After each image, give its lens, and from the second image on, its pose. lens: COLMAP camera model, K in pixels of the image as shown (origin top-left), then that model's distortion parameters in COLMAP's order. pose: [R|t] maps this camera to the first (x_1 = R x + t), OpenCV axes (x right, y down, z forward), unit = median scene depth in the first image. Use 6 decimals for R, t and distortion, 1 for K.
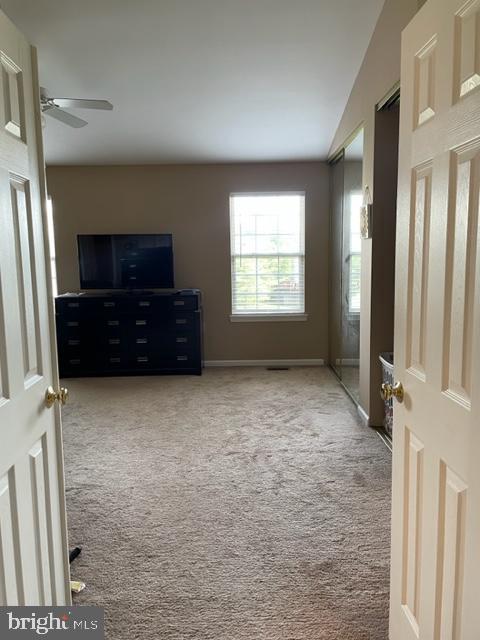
lens RADIAL K [[483.3, 0, 240.0], [0, 483.3, 320.0], [0, 0, 1]] dist [0.099245, -0.126980]
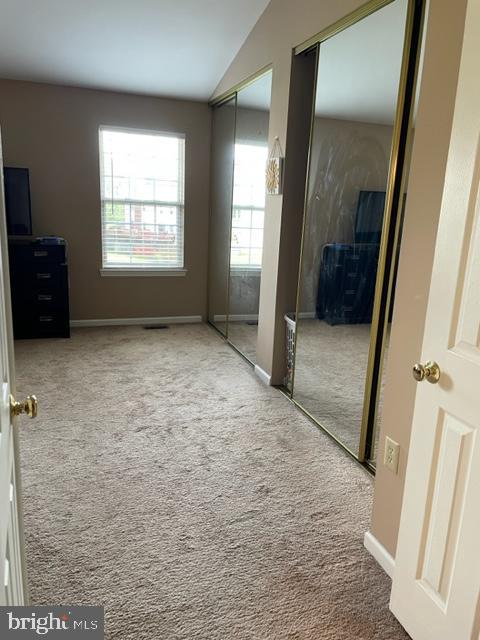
lens RADIAL K [[483.3, 0, 240.0], [0, 483.3, 320.0], [0, 0, 1]] dist [0.099245, -0.126980]
pose [[0.938834, -0.022510, 0.343634, -0.118090], [-0.014028, 0.994533, 0.103472, -0.016759], [-0.344085, -0.101964, 0.933386, 0.090895]]
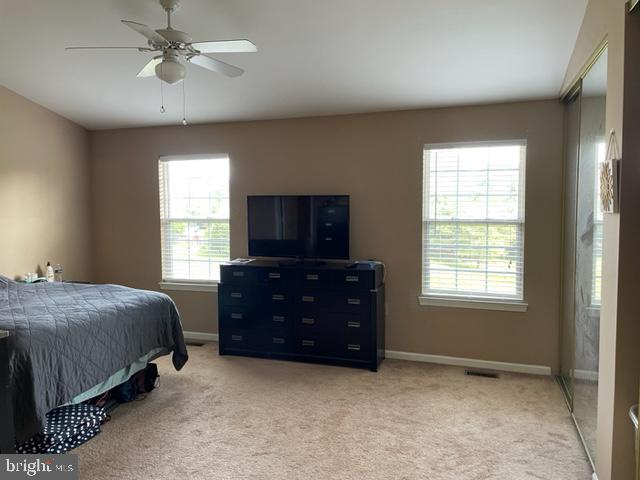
lens RADIAL K [[483.3, 0, 318.6], [0, 483.3, 236.5], [0, 0, 1]] dist [0.099245, -0.126980]
pose [[0.950254, 0.034280, -0.309585, 0.086275], [-0.054712, 0.996842, -0.057558, -0.069180], [0.306634, 0.071633, 0.949128, 0.250238]]
